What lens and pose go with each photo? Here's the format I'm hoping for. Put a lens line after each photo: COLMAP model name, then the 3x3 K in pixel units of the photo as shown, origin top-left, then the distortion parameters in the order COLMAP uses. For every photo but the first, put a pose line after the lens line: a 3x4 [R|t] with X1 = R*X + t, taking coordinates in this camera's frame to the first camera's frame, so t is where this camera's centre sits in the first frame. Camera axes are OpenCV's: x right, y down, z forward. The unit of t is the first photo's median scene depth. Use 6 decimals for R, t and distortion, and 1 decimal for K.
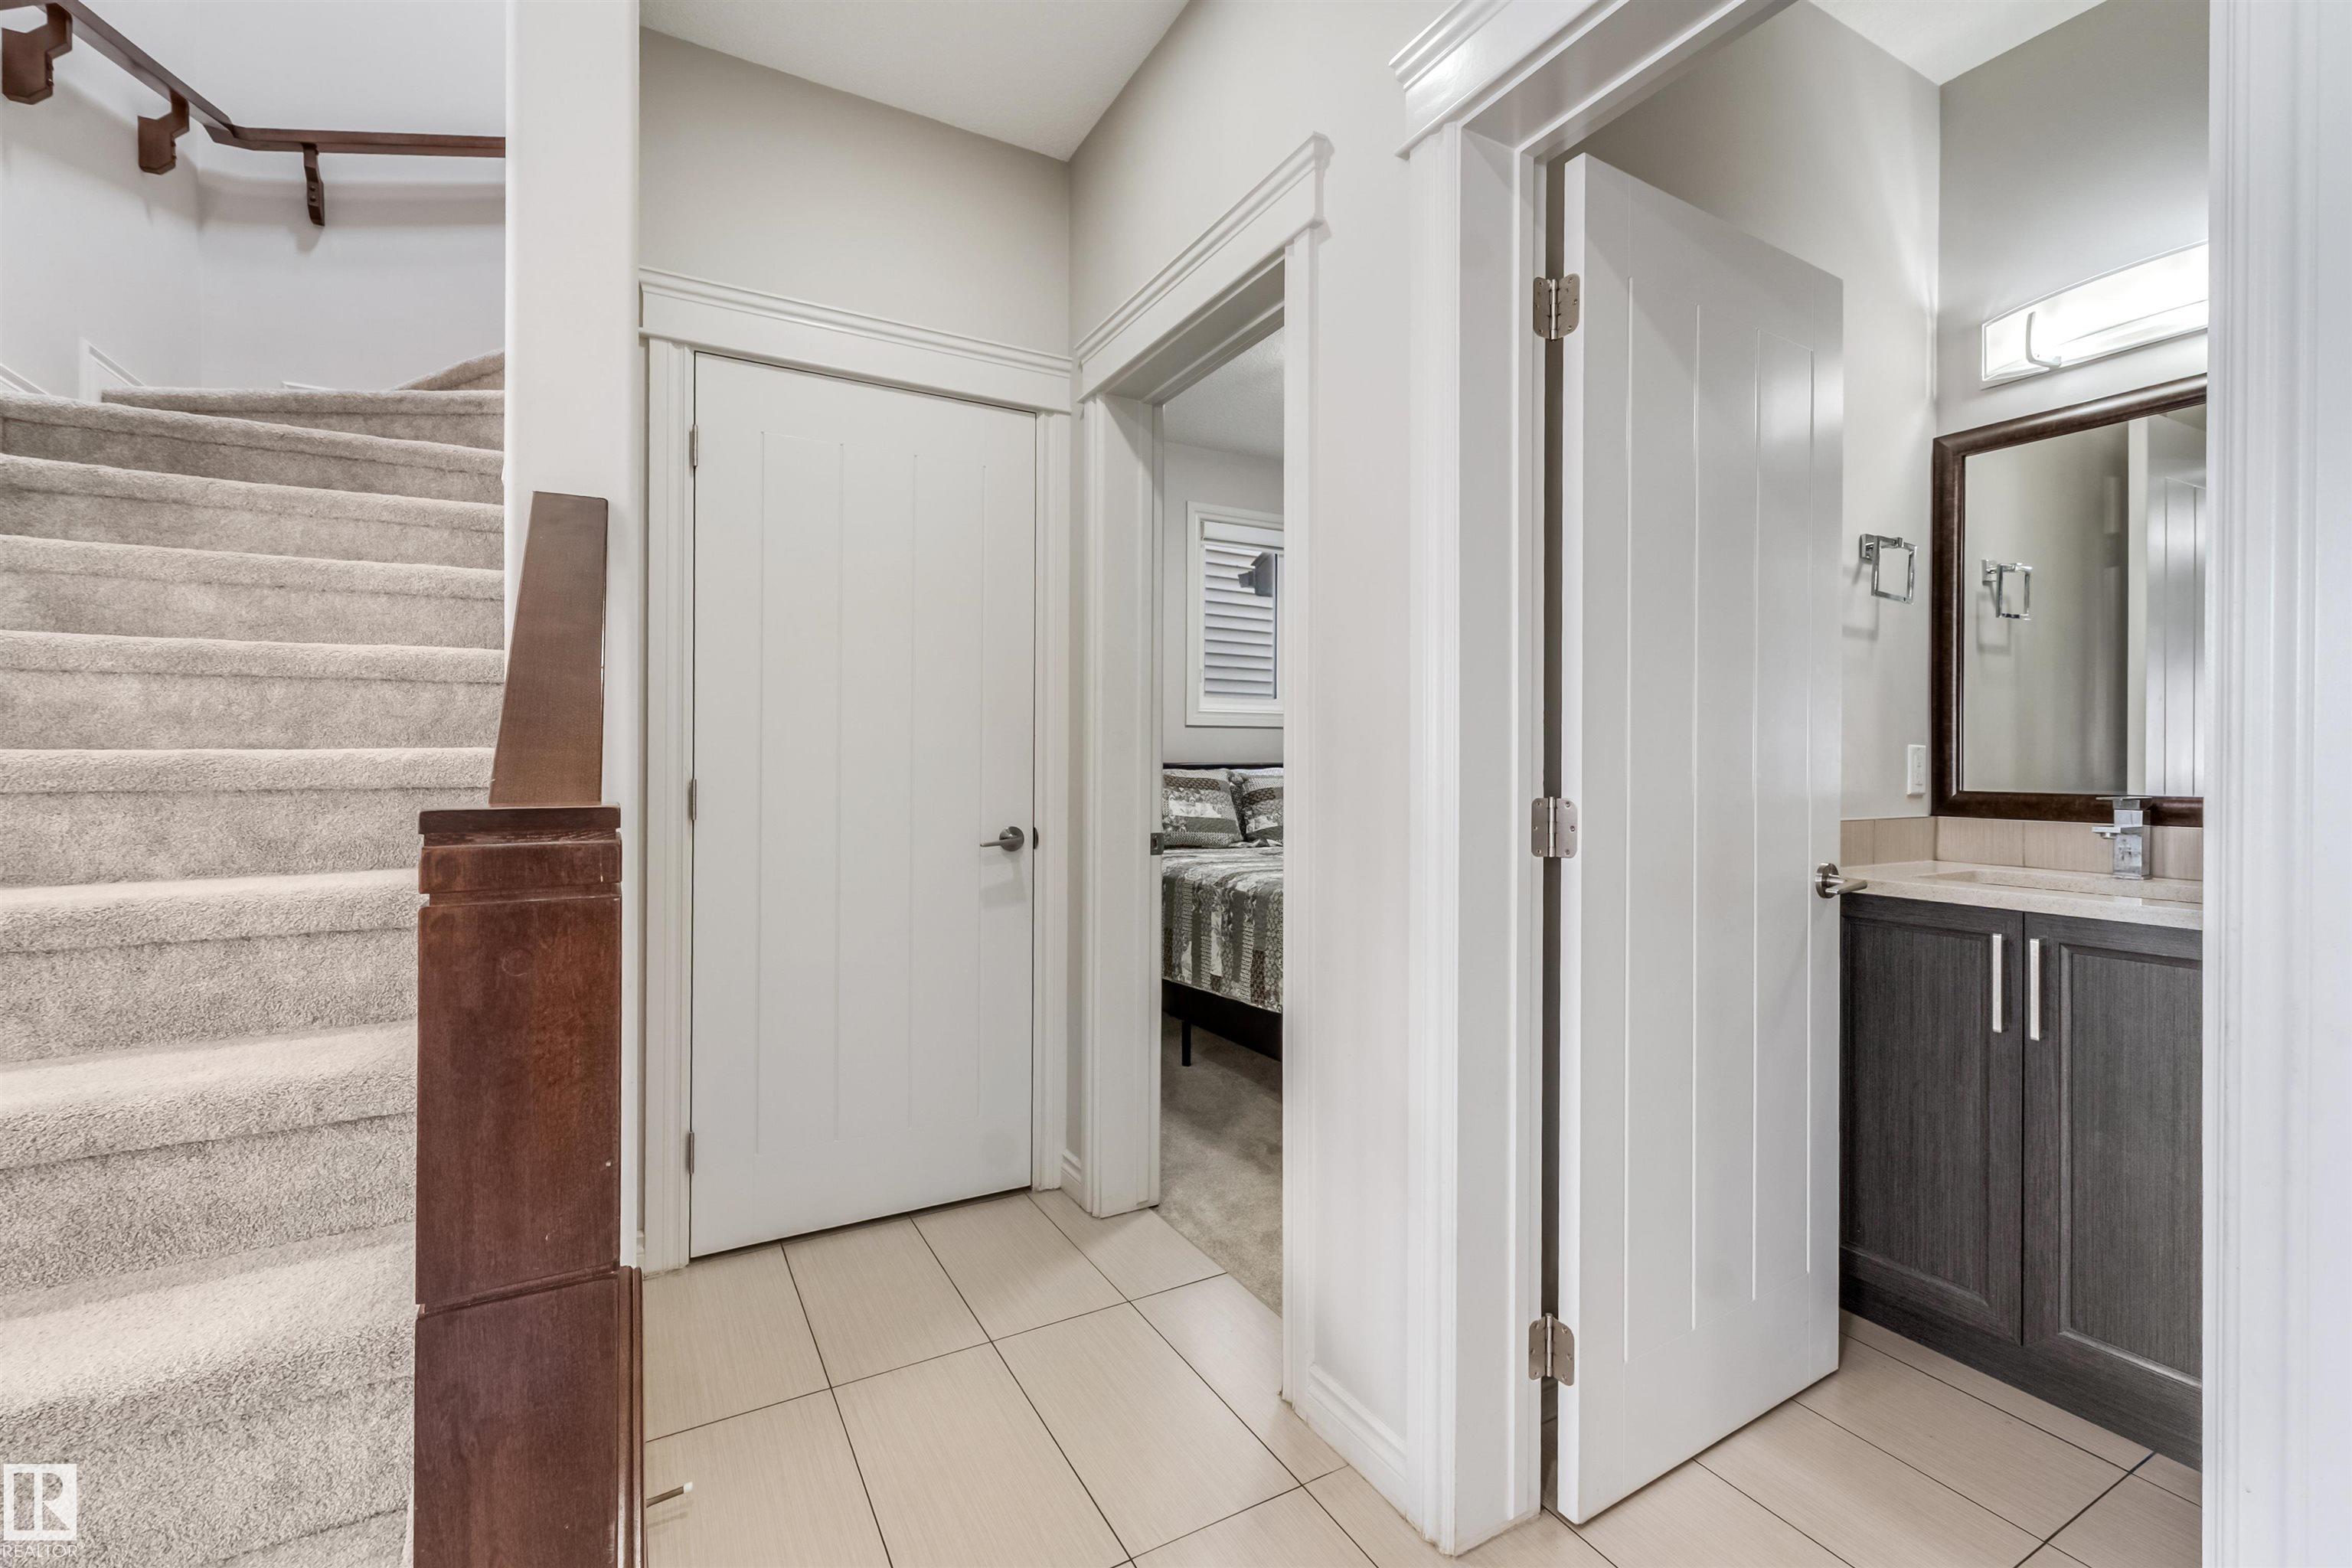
lens RADIAL K [[1000.0, 0, 1179.4], [0, 1000.0, 759.2], [0, 0, 1]] dist [0.002941, 0.000471]
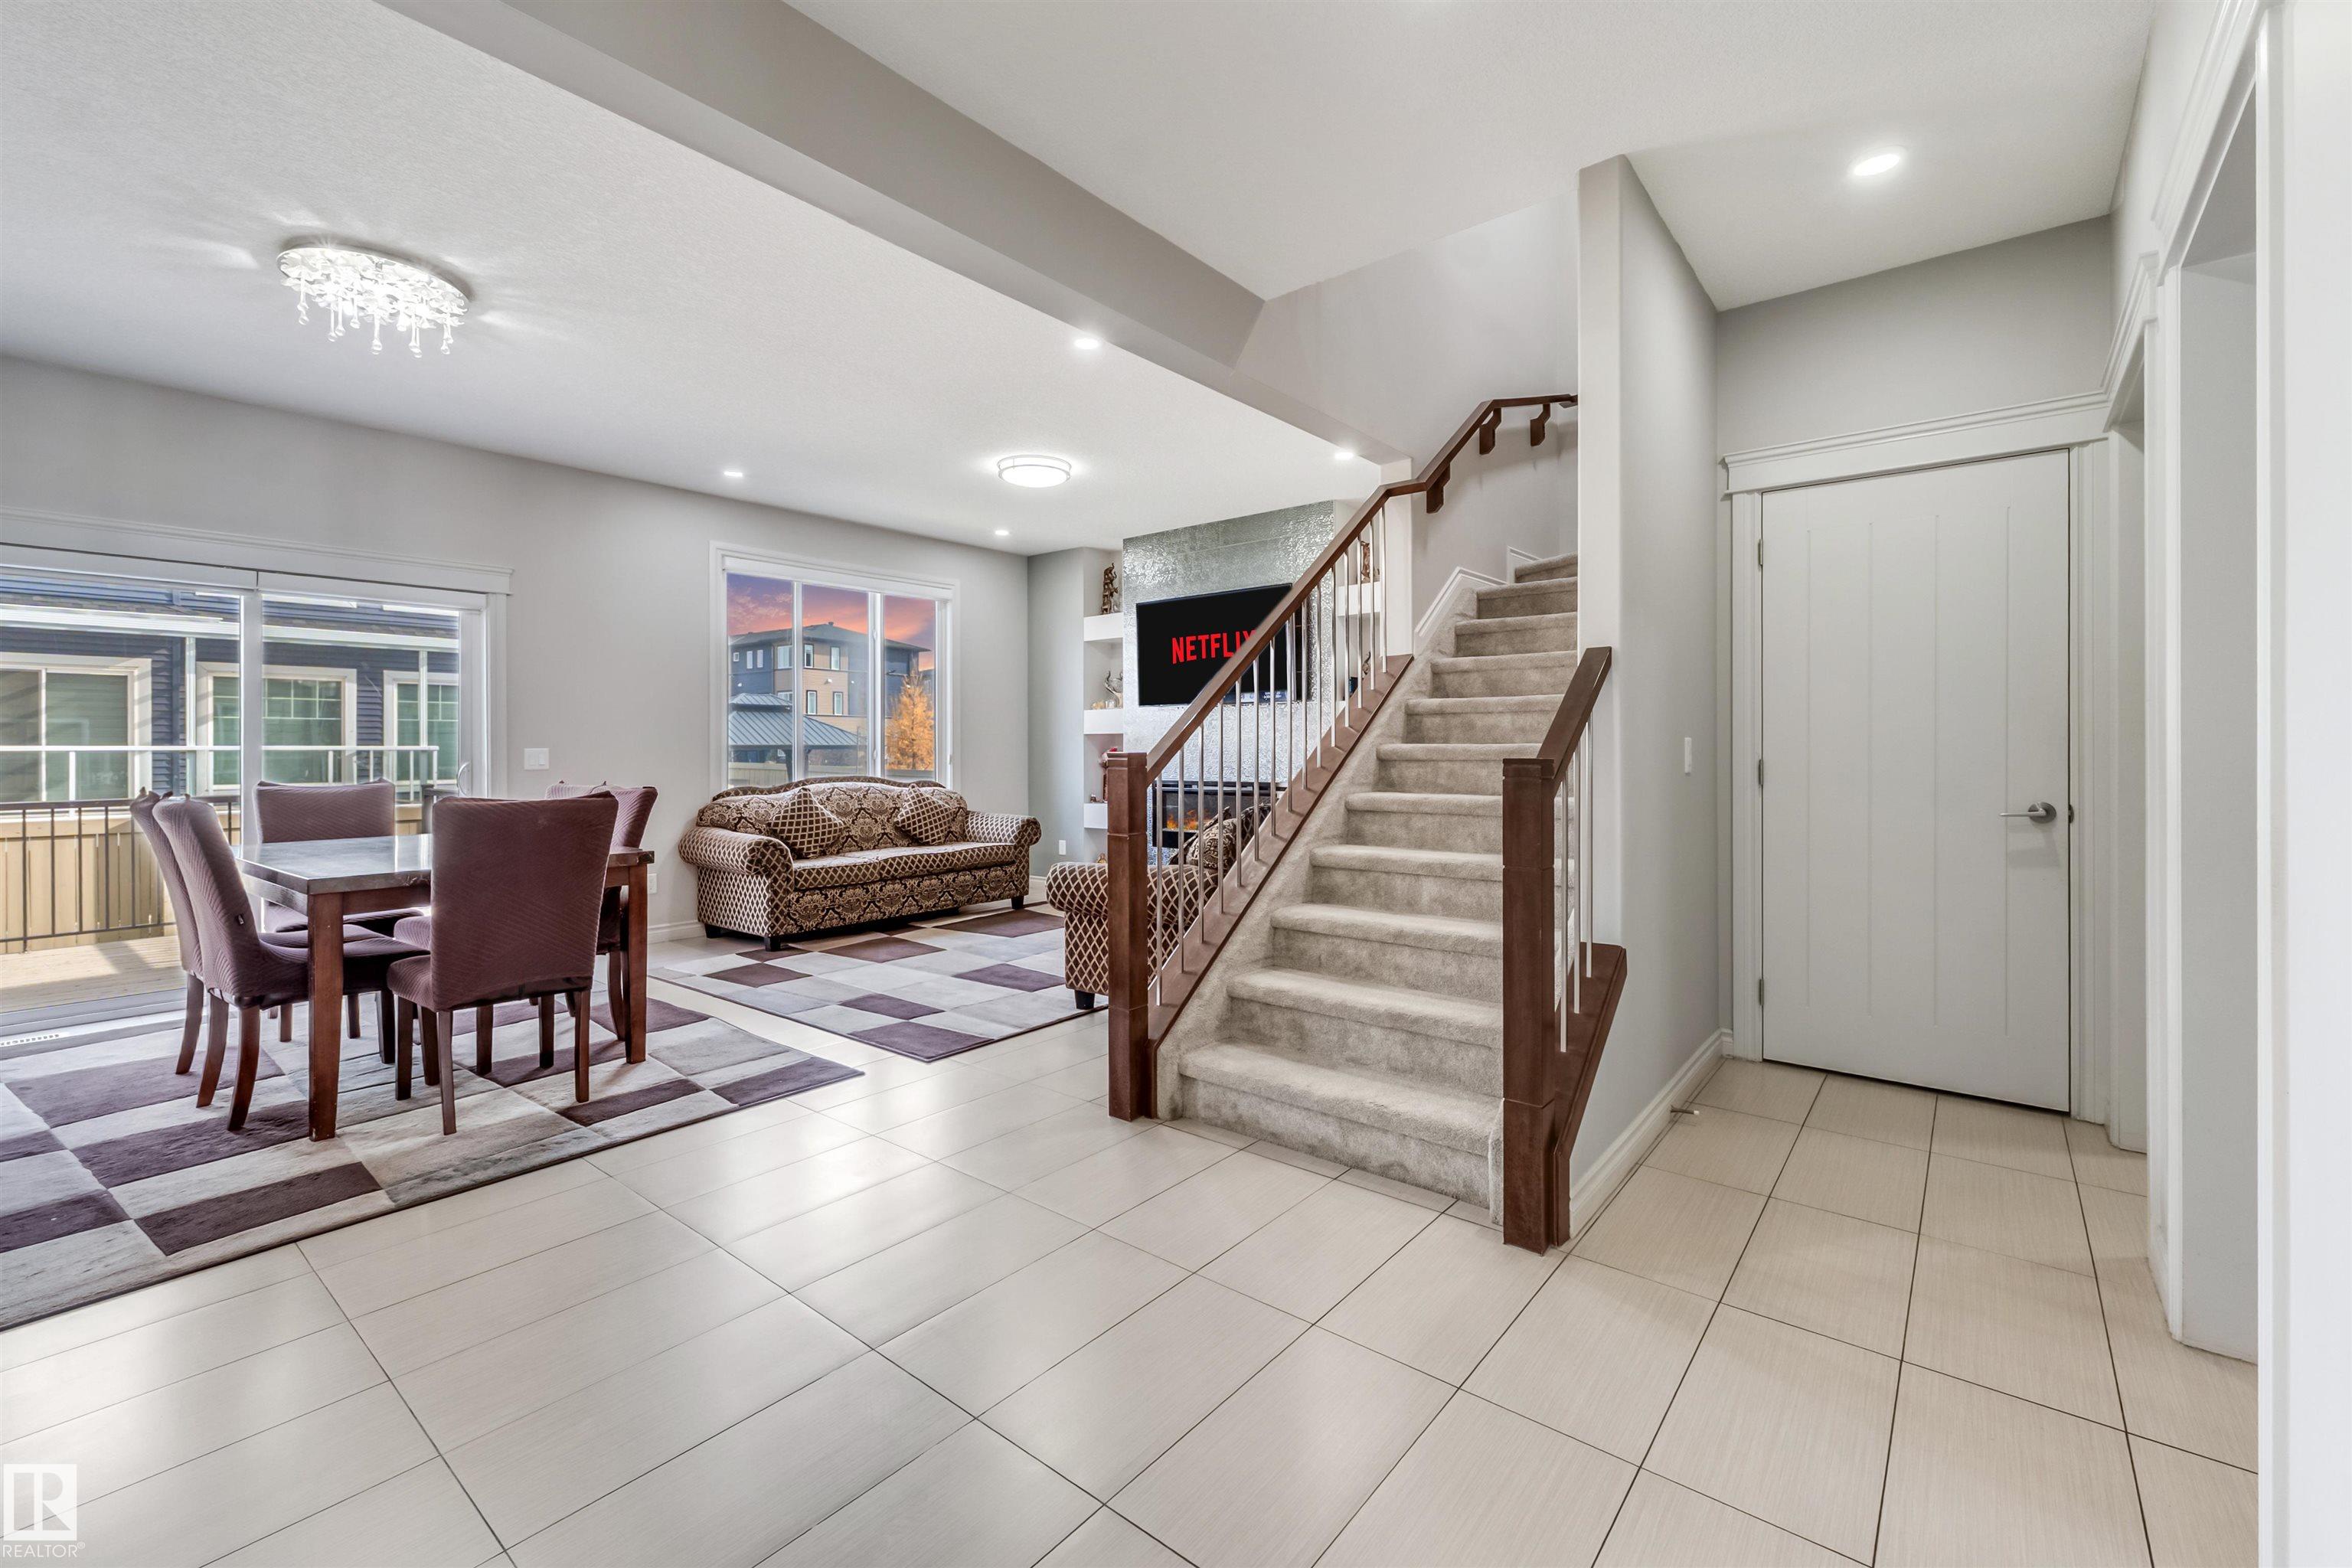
lens RADIAL K [[981.3, 0, 1161.9], [0, 981.3, 748.7], [0, 0, 1]] dist [0.010629, 0.000417]
pose [[0.355949, -0.002782, -0.934501, 0.523614], [0.003669, 0.999992, -0.001579, 0.001457], [0.934498, -0.002867, 0.355957, -0.373490]]
